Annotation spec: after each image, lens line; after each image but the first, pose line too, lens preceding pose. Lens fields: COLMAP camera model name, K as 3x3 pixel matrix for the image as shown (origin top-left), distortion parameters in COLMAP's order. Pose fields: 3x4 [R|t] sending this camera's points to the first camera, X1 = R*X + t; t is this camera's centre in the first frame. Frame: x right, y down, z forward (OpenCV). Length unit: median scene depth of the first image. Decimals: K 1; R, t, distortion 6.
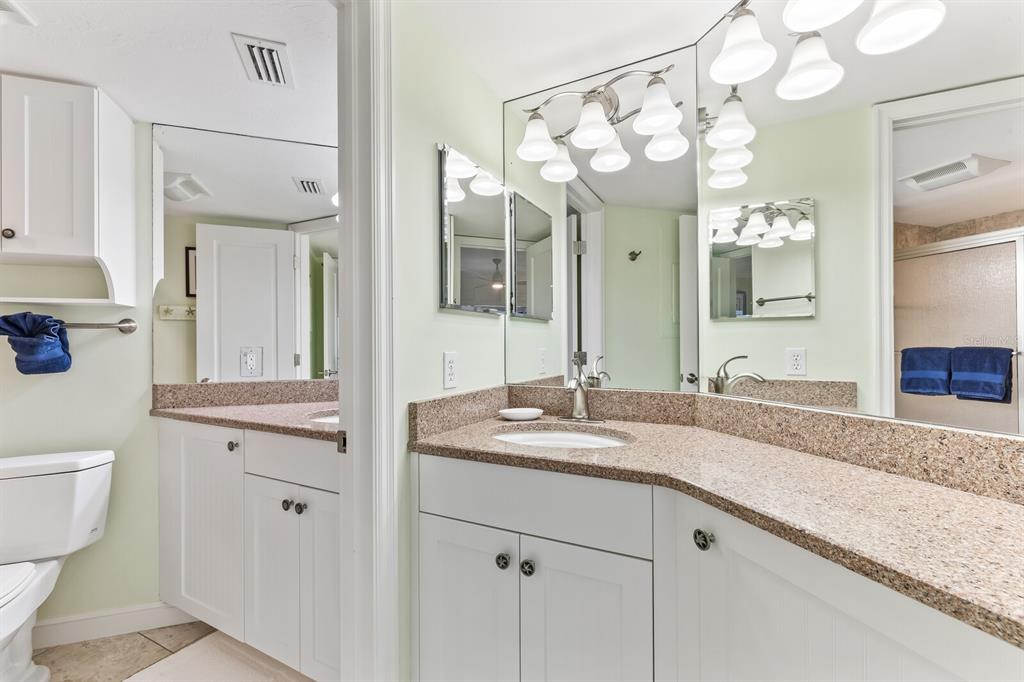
lens RADIAL K [[429.7, 0, 513.6], [0, 429.7, 343.2], [0, 0, 1]] dist [-0.001509, 0.000027]
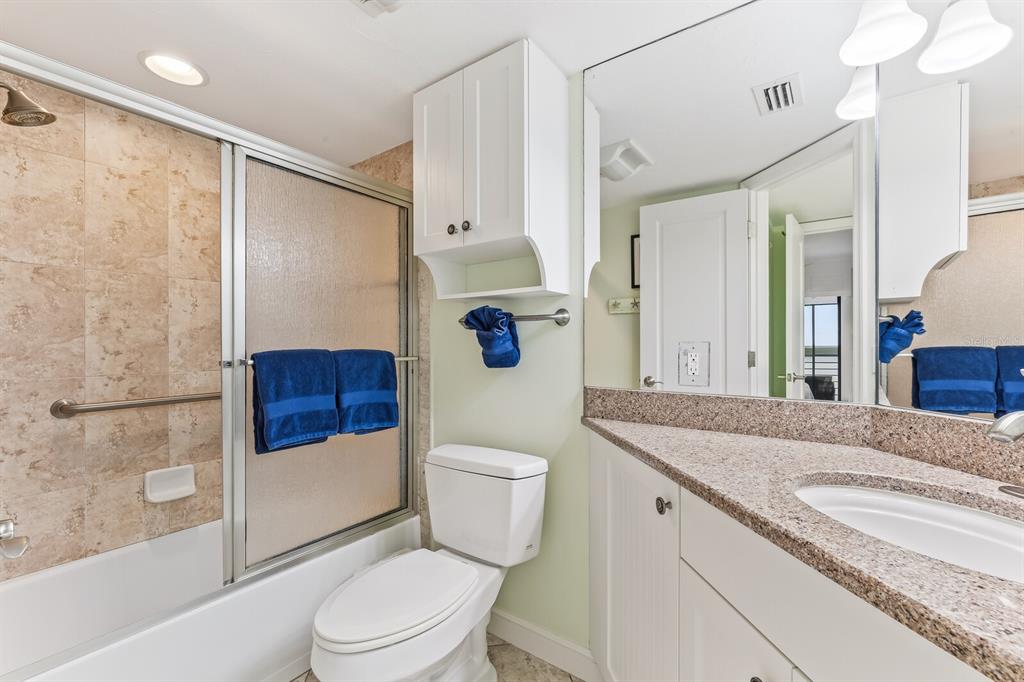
lens RADIAL K [[429.7, 0, 513.6], [0, 429.7, 343.2], [0, 0, 1]] dist [-0.001509, 0.000027]
pose [[0.579900, 0.007219, -0.814656, -0.247758], [0.001505, 0.999950, 0.009933, 0.003957], [0.814686, -0.006987, 0.579860, 0.416424]]
